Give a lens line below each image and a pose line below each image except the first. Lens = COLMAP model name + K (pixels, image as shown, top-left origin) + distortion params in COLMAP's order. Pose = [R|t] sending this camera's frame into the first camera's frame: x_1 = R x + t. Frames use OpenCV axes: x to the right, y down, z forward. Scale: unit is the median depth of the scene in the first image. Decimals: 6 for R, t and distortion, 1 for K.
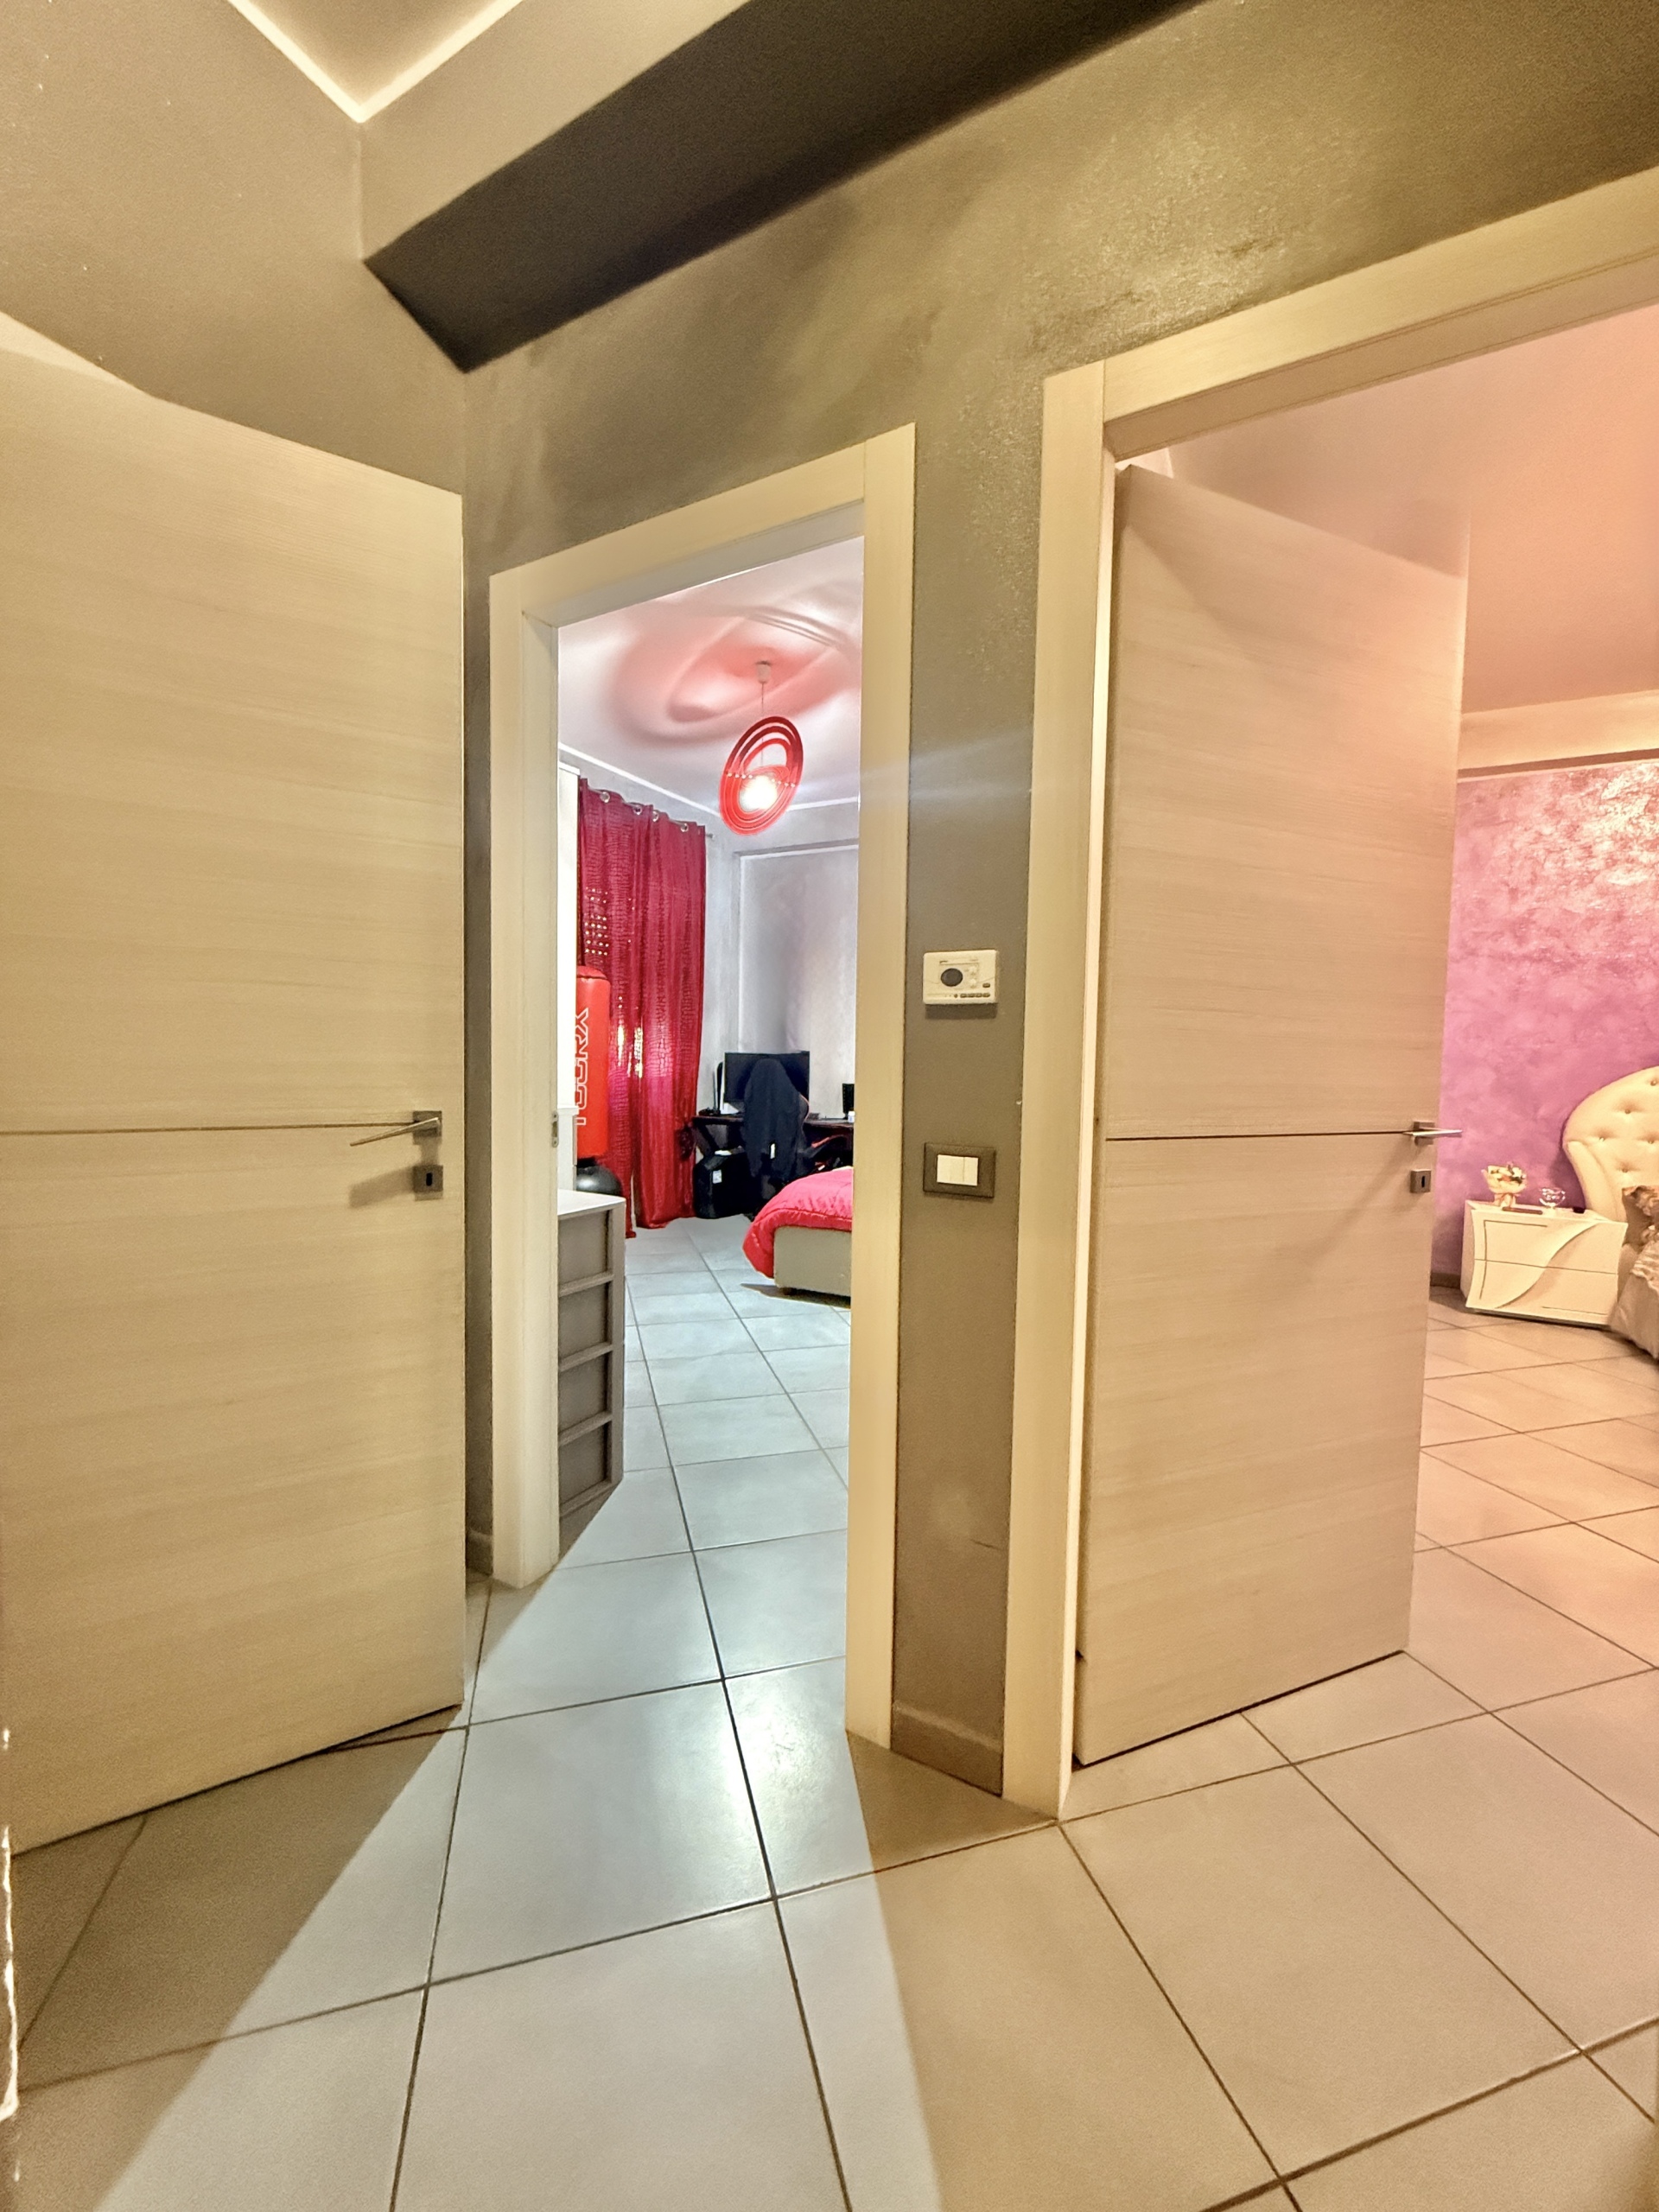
lens RADIAL K [[880.7, 0, 828.9], [0, 880.7, 1093.8], [0, 0, 1]] dist [-0.000407, -0.000242]
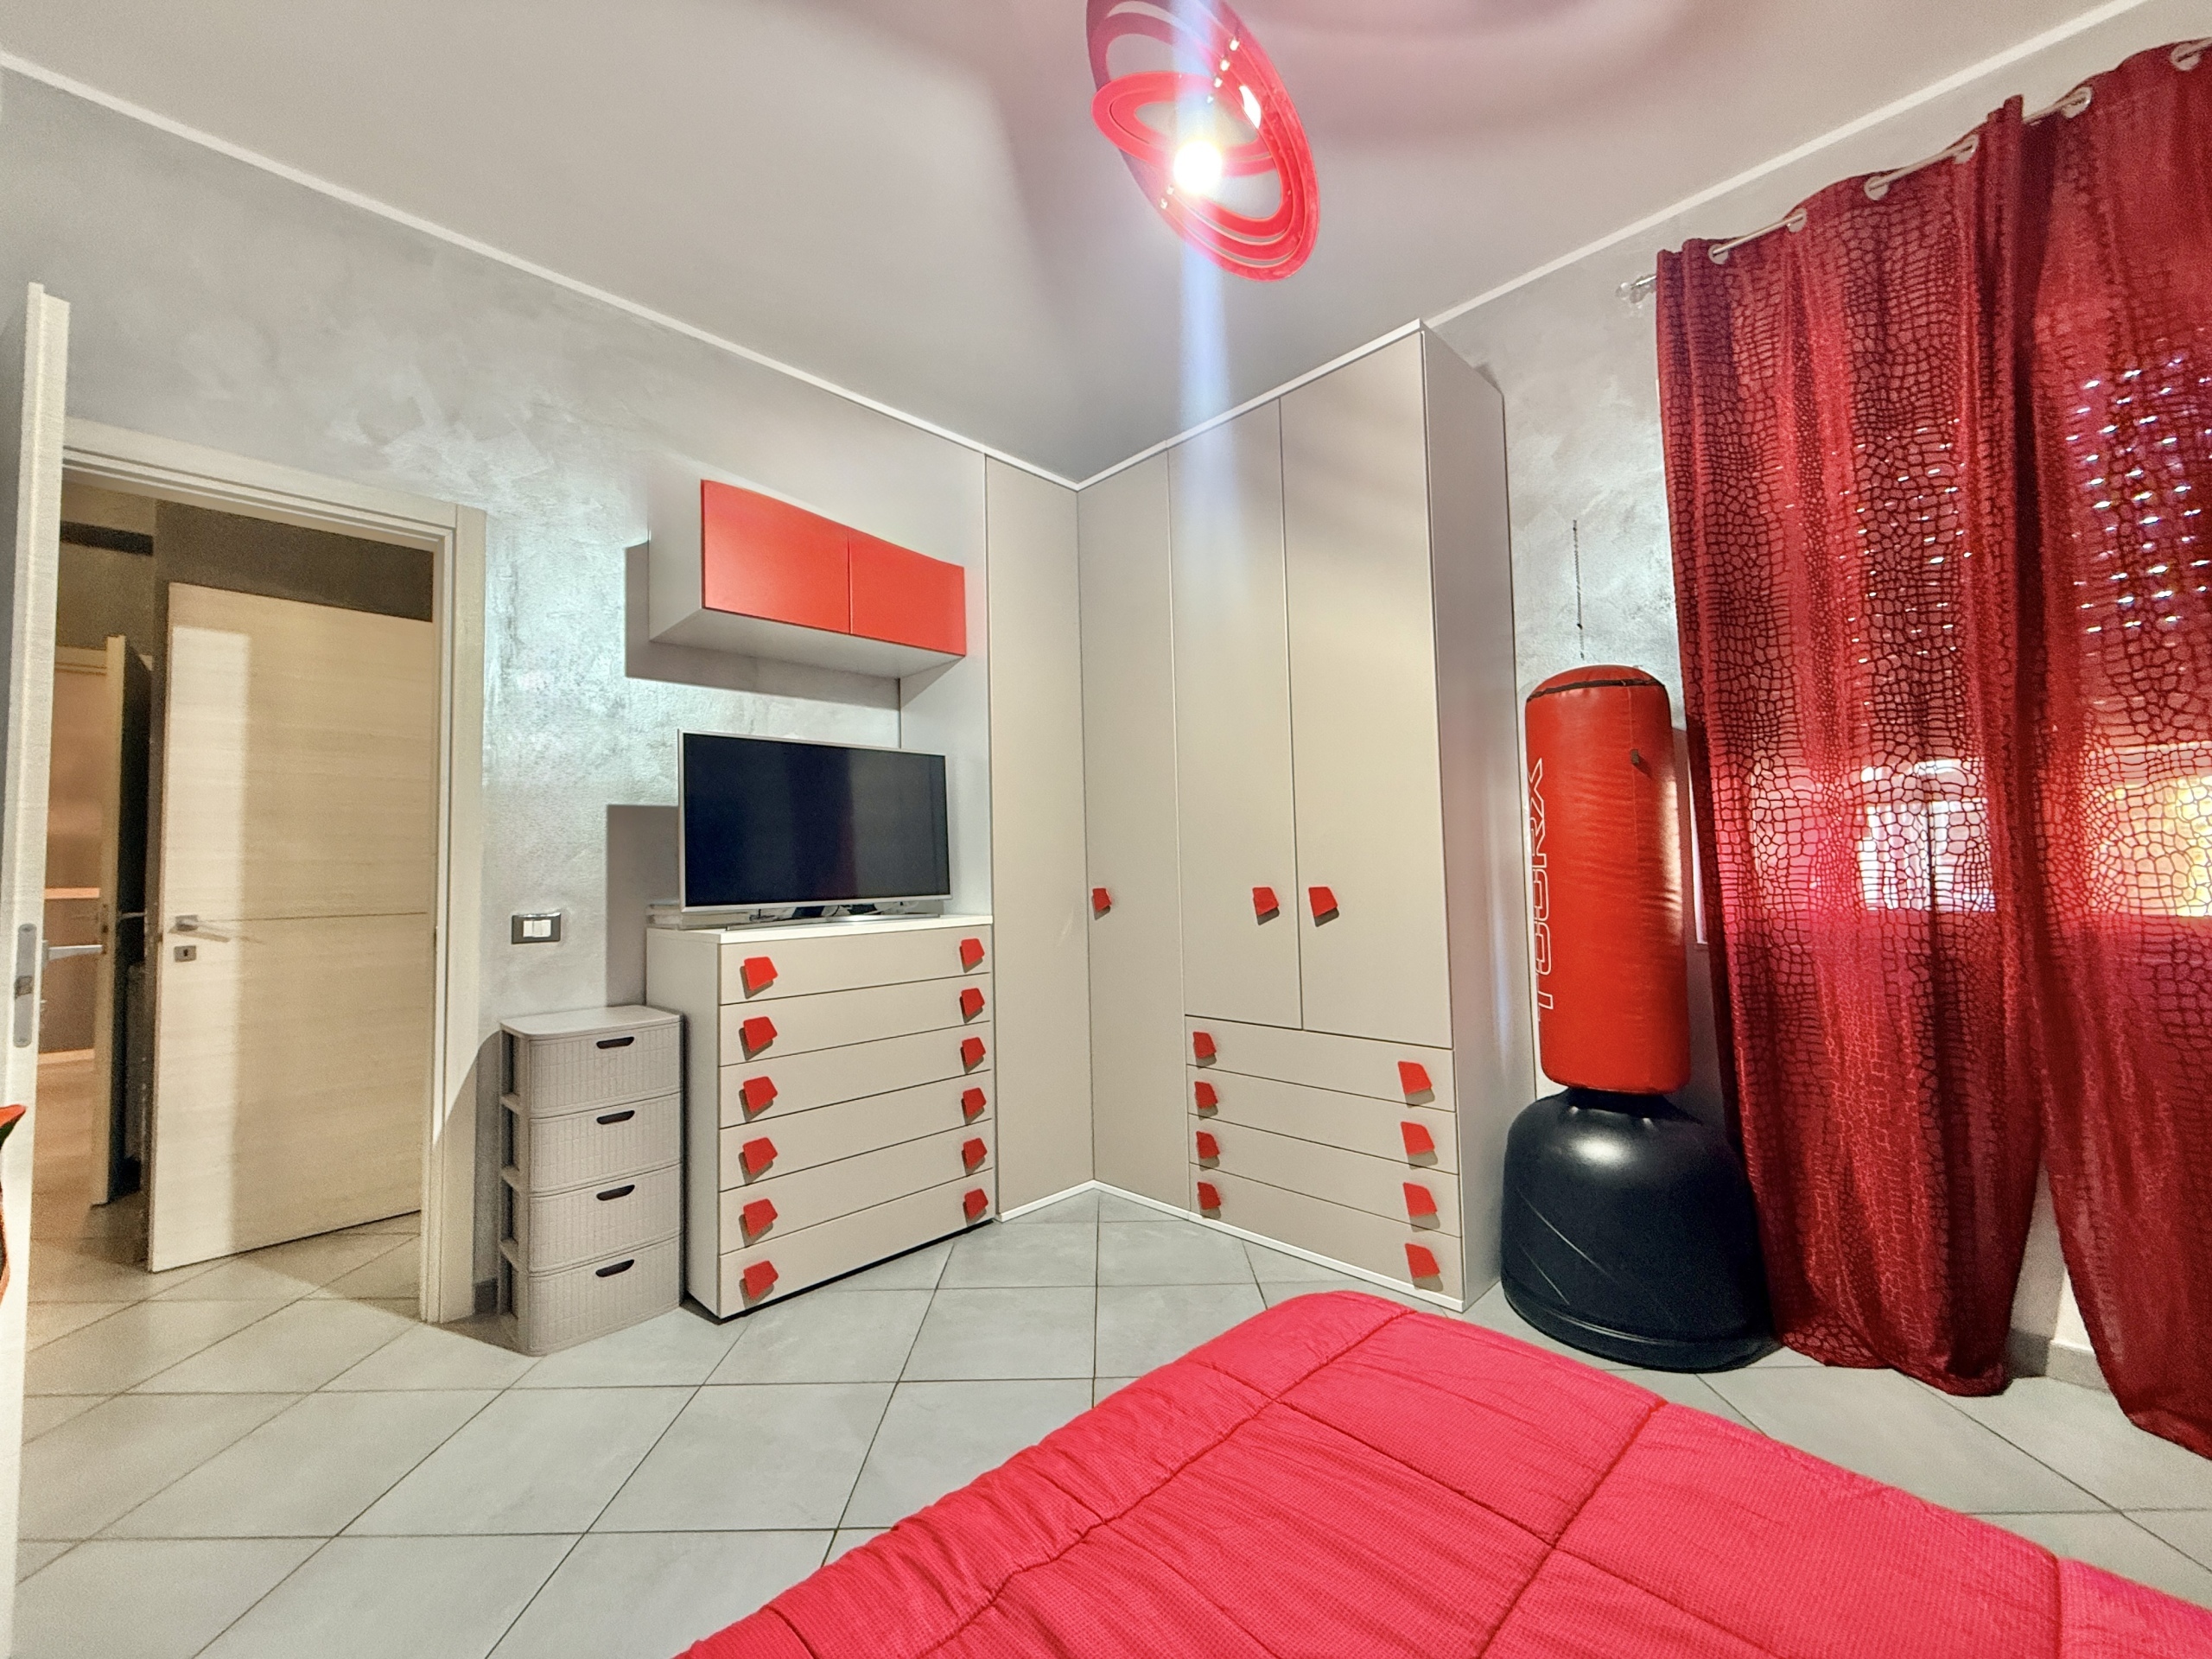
lens RADIAL K [[880.7, 0, 1096.2], [0, 880.7, 827.7], [0, 0, 1]] dist [-0.000407, -0.000242]
pose [[-0.293535, -0.064100, -0.953797, 0.268726], [-0.029476, 0.997882, -0.057991, -0.029095], [0.955494, 0.011092, -0.294803, 1.019133]]
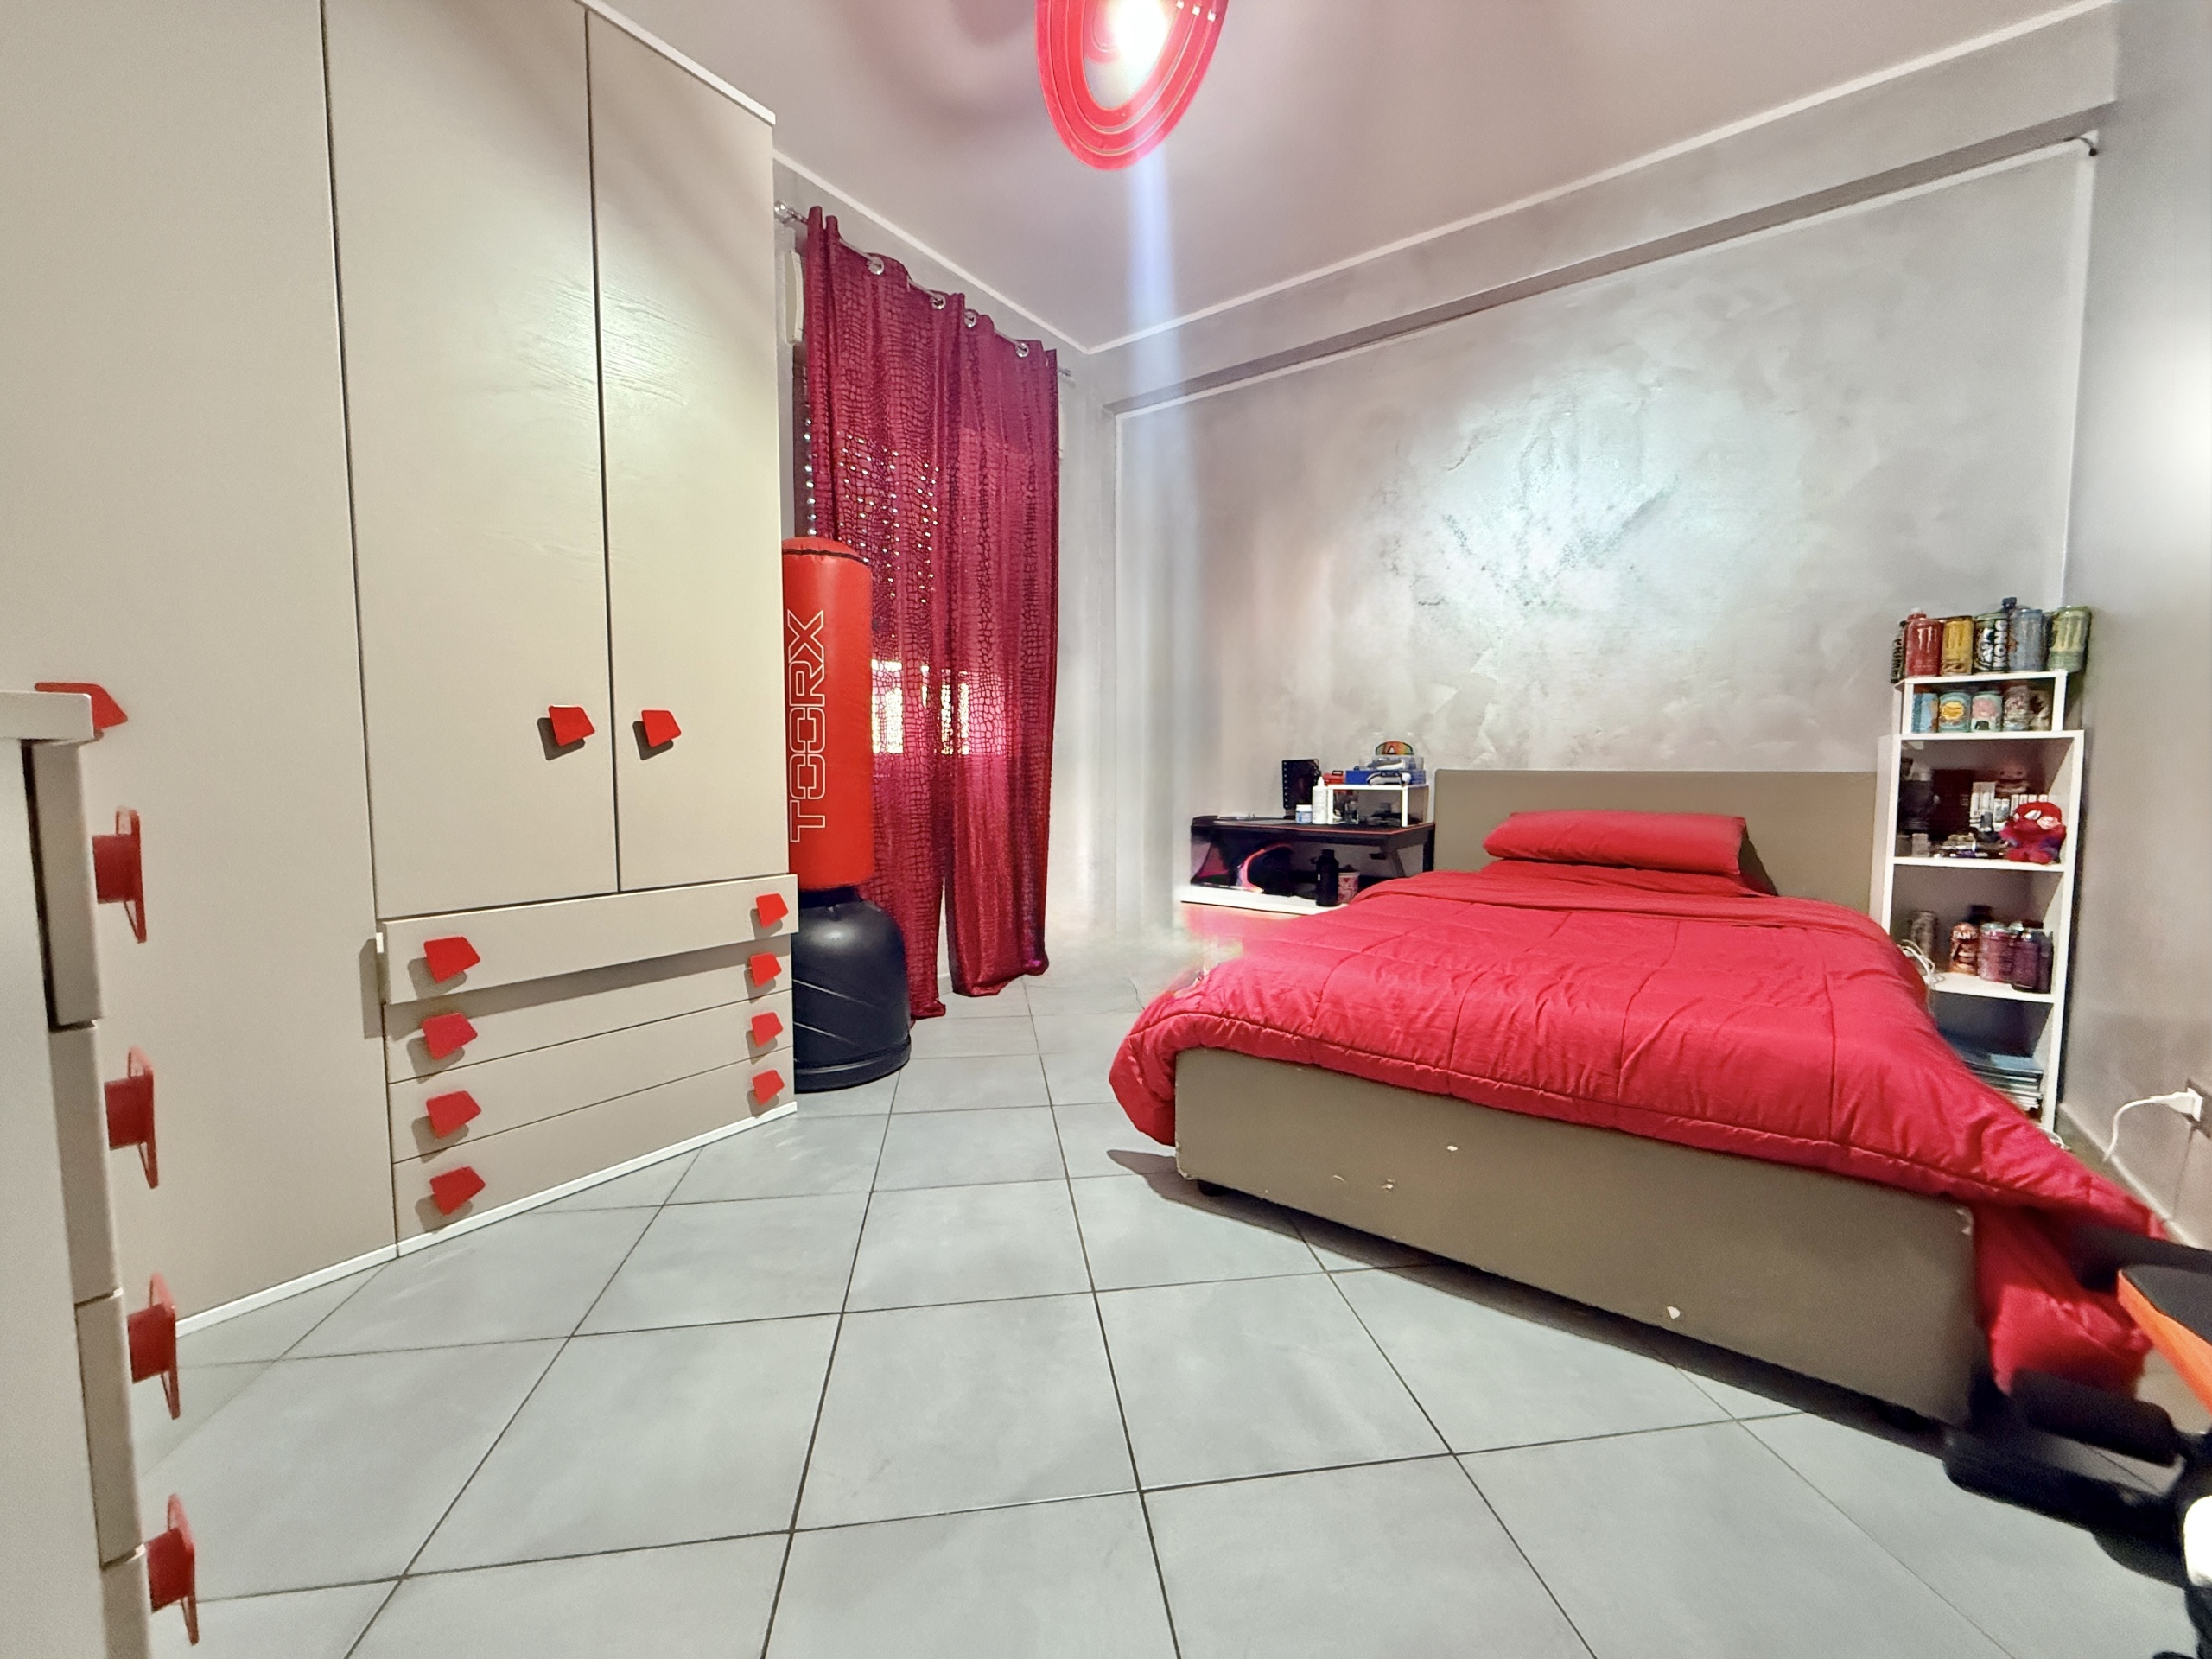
lens RADIAL K [[880.7, 0, 1096.2], [0, 880.7, 827.7], [0, 0, 1]] dist [-0.000407, -0.000242]
pose [[0.989569, -0.006412, -0.143915, -0.036530], [0.010253, 0.999610, 0.025962, 0.025430], [0.143693, -0.027167, 0.989249, 0.546739]]
